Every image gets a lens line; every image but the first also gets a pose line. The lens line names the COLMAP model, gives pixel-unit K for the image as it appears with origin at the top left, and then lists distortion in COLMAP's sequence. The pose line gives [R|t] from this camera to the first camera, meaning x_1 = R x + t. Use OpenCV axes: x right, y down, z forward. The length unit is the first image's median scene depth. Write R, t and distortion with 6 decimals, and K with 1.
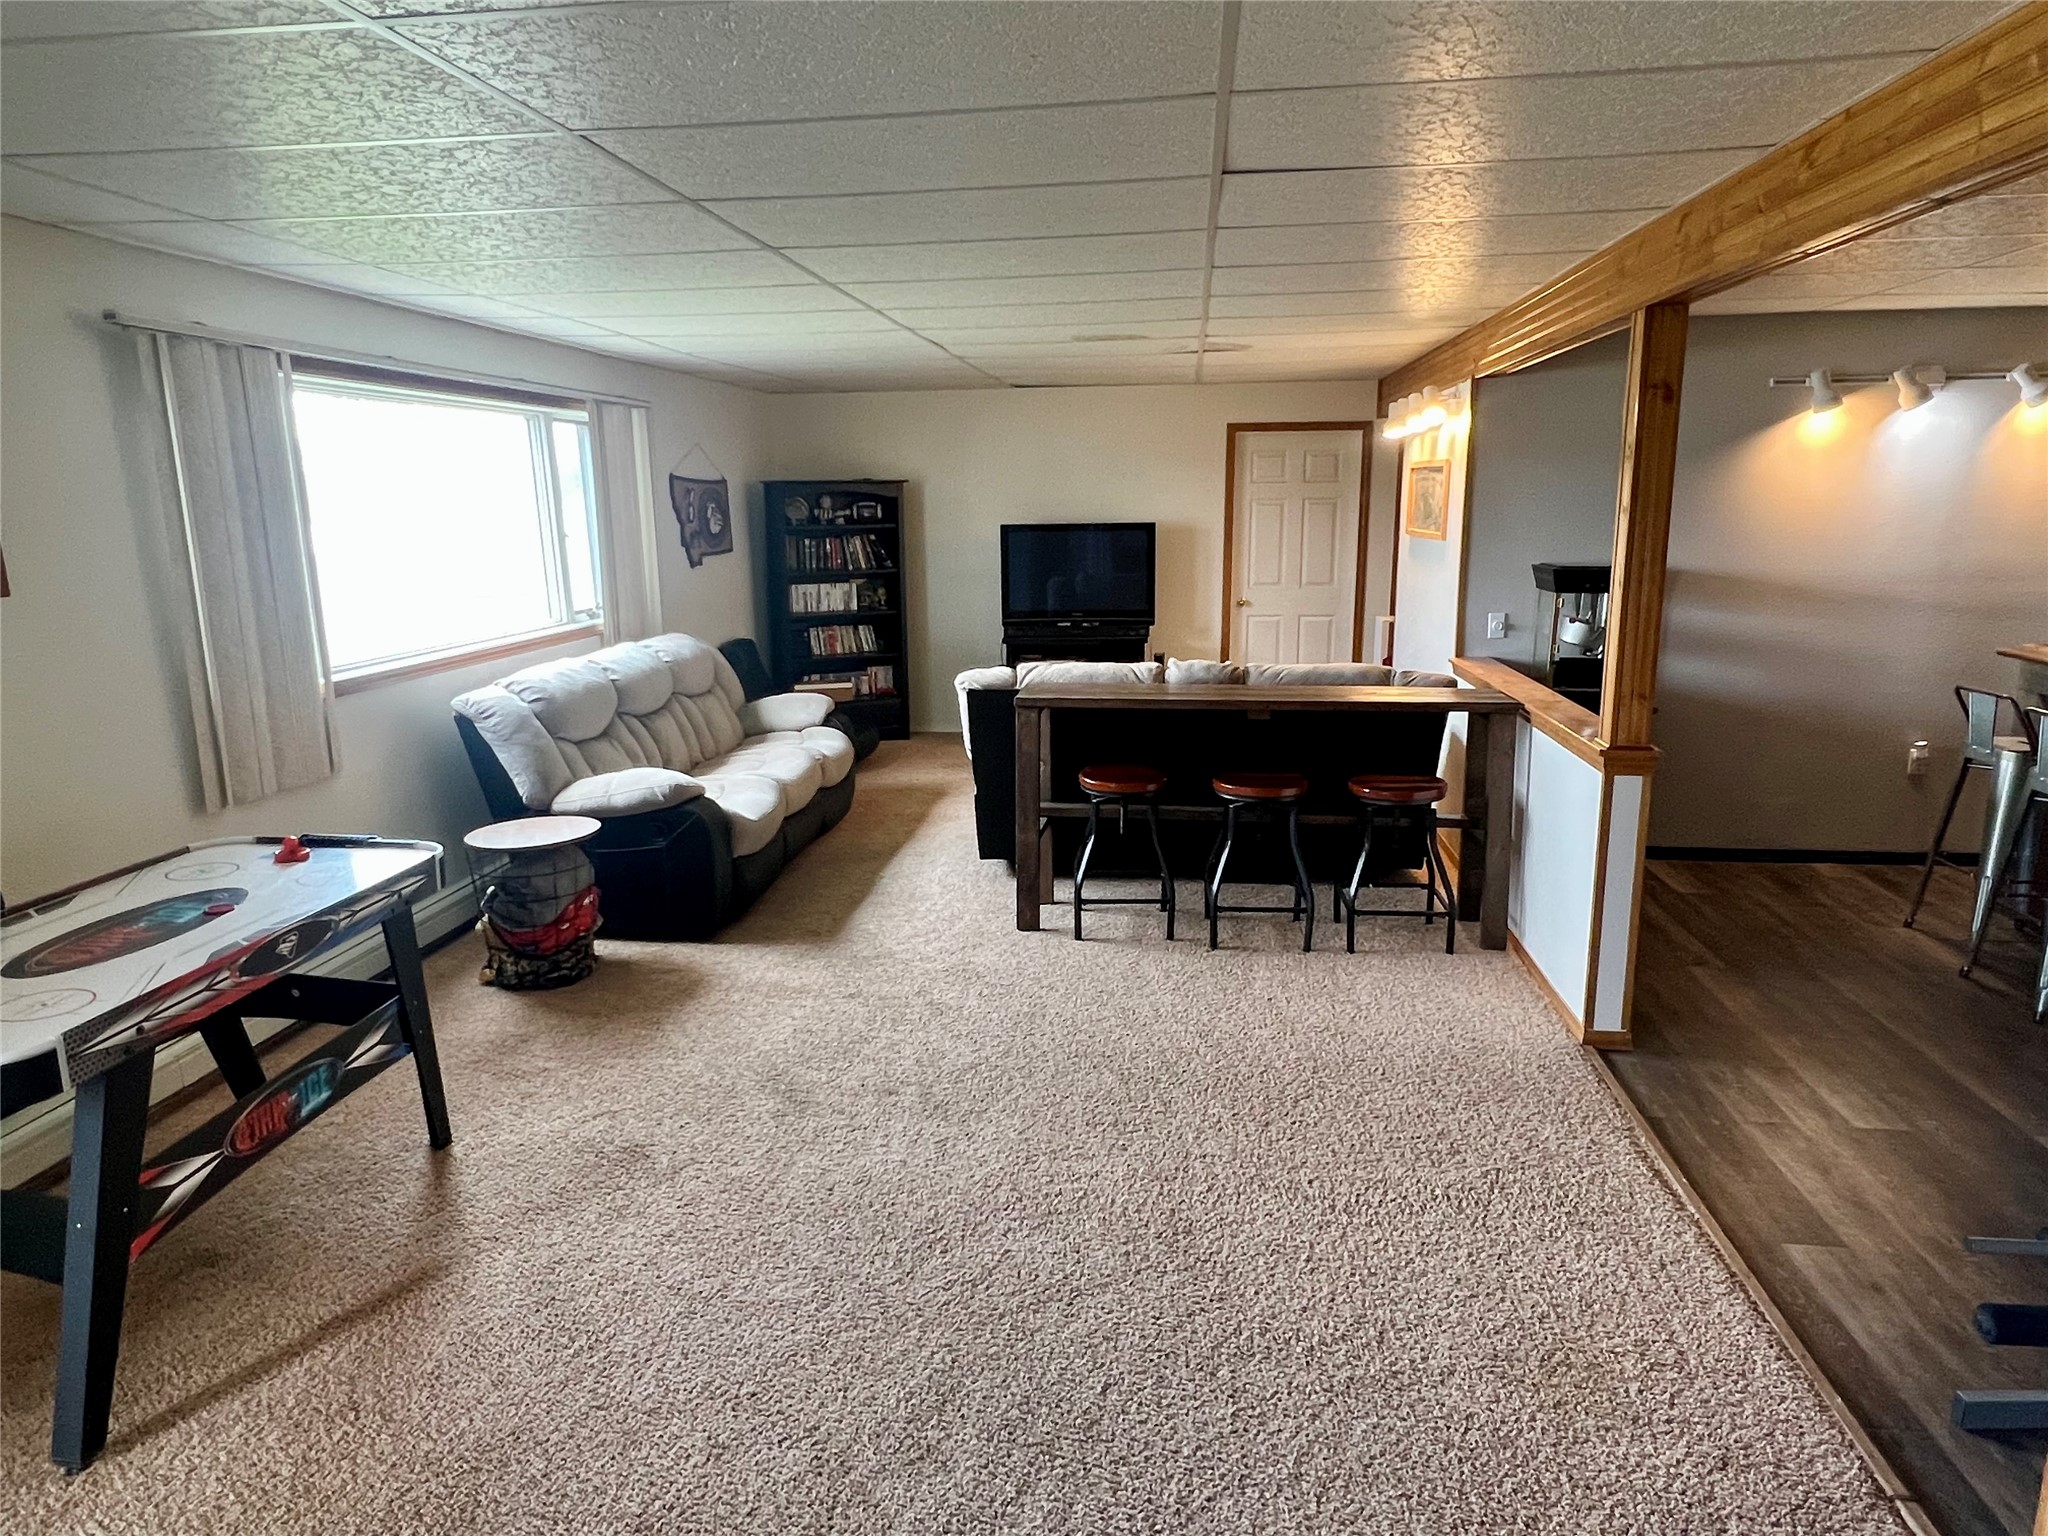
lens RADIAL K [[1295.4, 0, 1024.0], [0, 1295.4, 768.0], [0, 0, 1]] dist [0.003853, -0.003584]
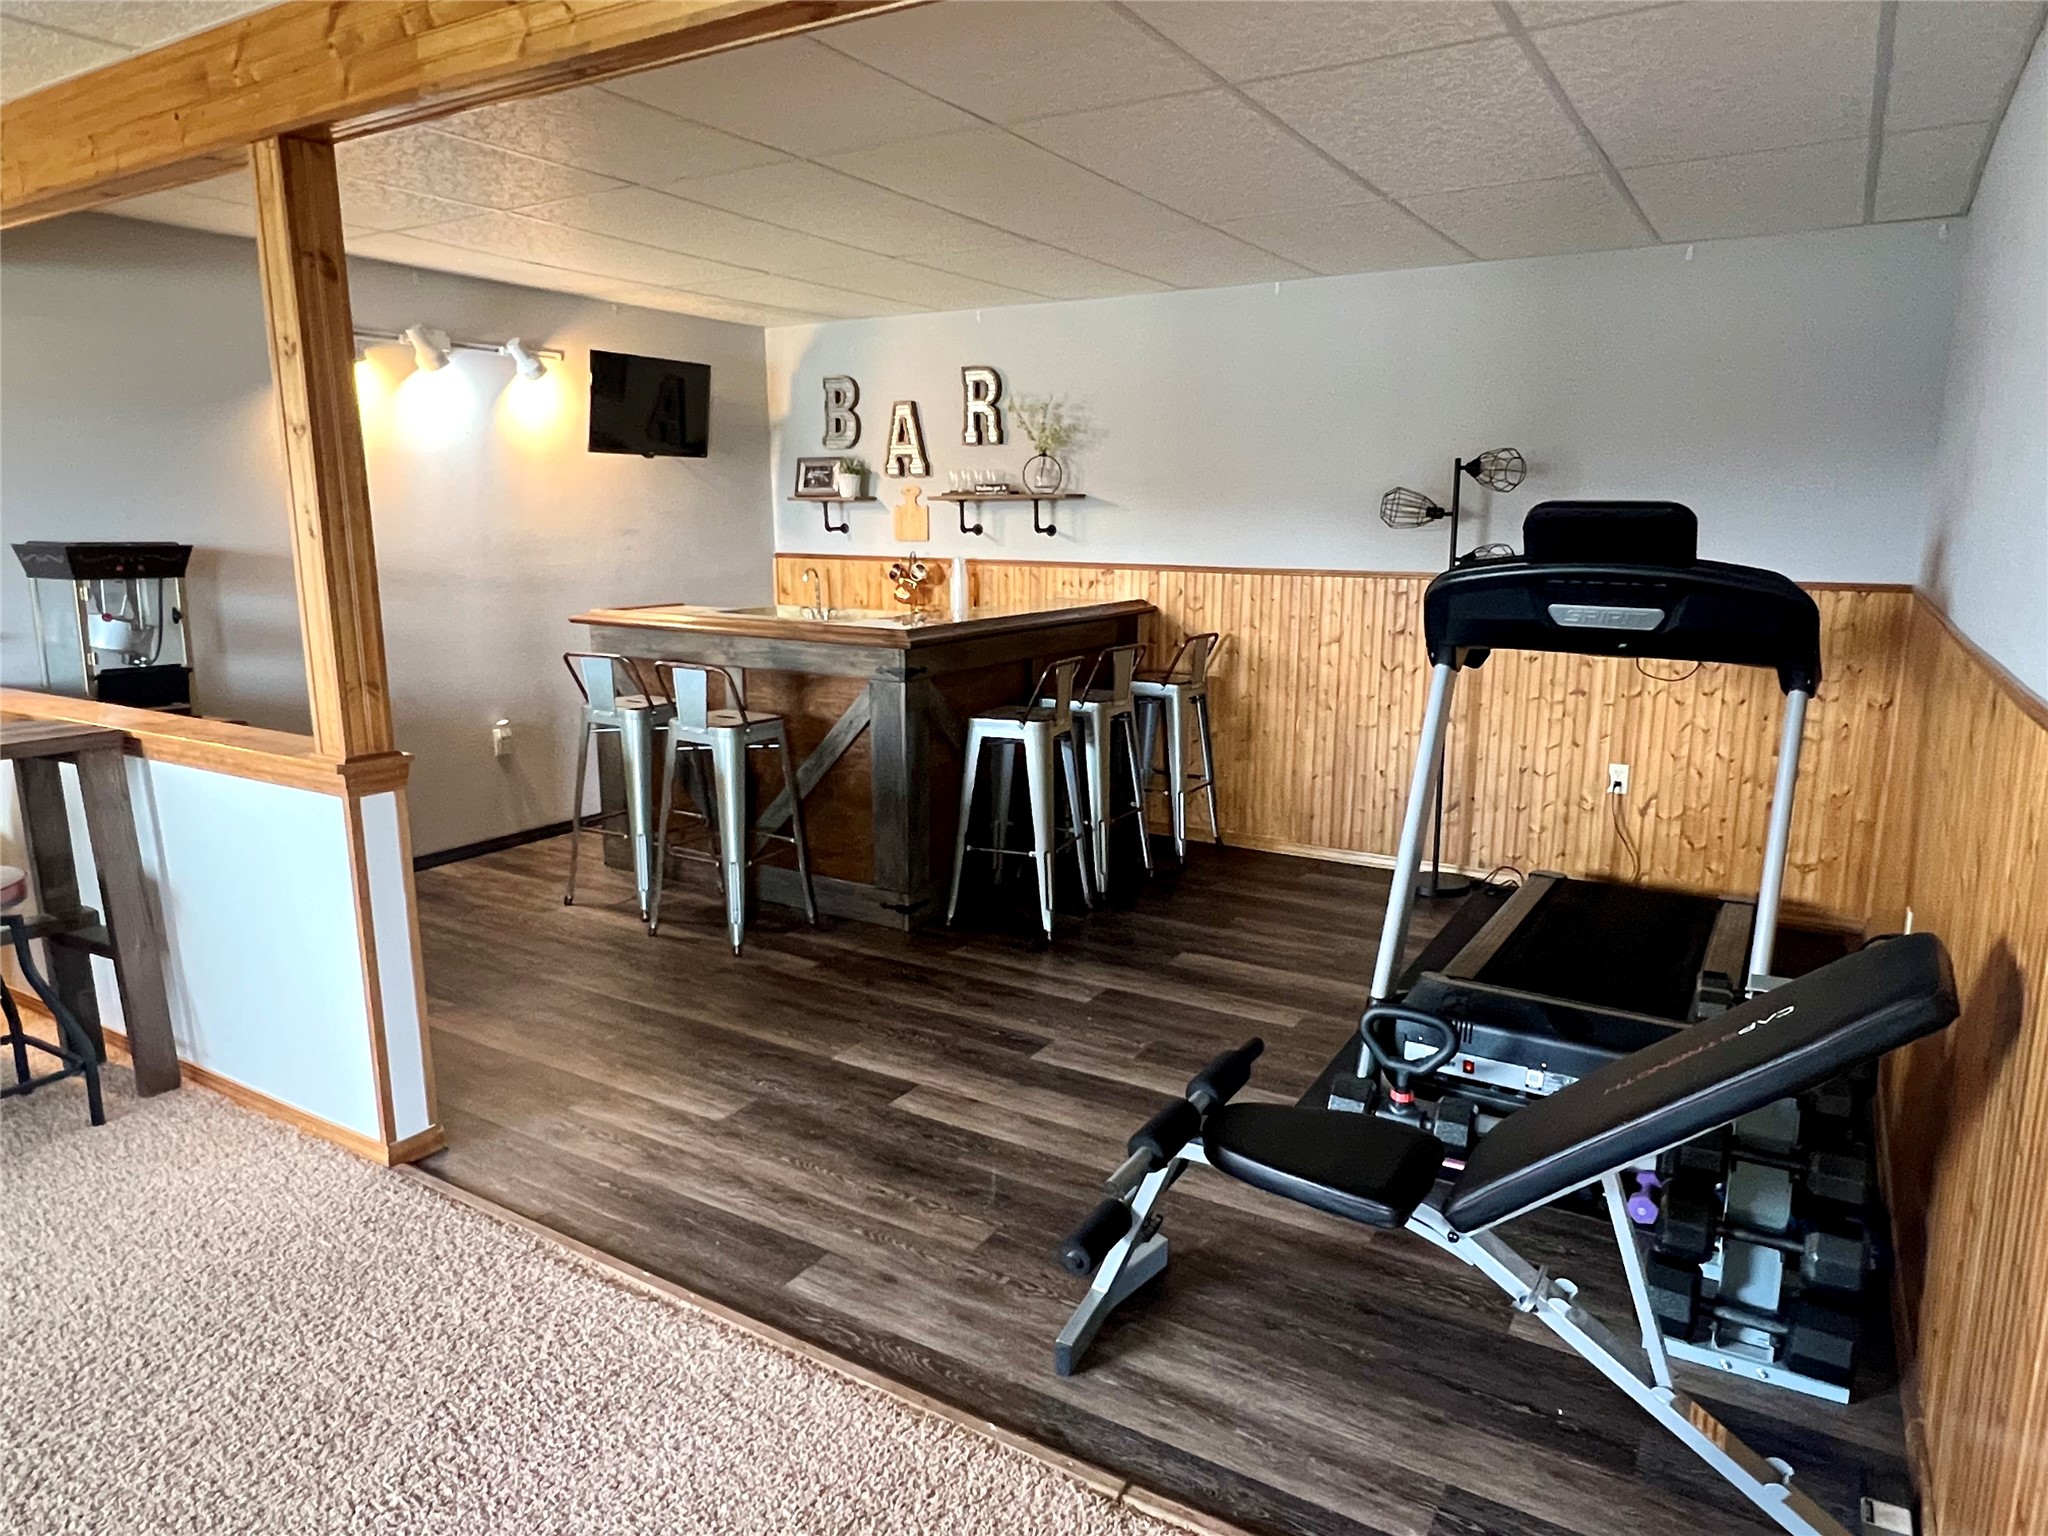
lens RADIAL K [[1295.4, 0, 1024.0], [0, 1295.4, 768.0], [0, 0, 1]] dist [0.003853, -0.003584]
pose [[0.415278, -0.165405, 0.894531, -0.032730], [0.181851, 0.978577, 0.096523, -0.010575], [-0.891333, 0.122587, 0.436461, 0.303204]]
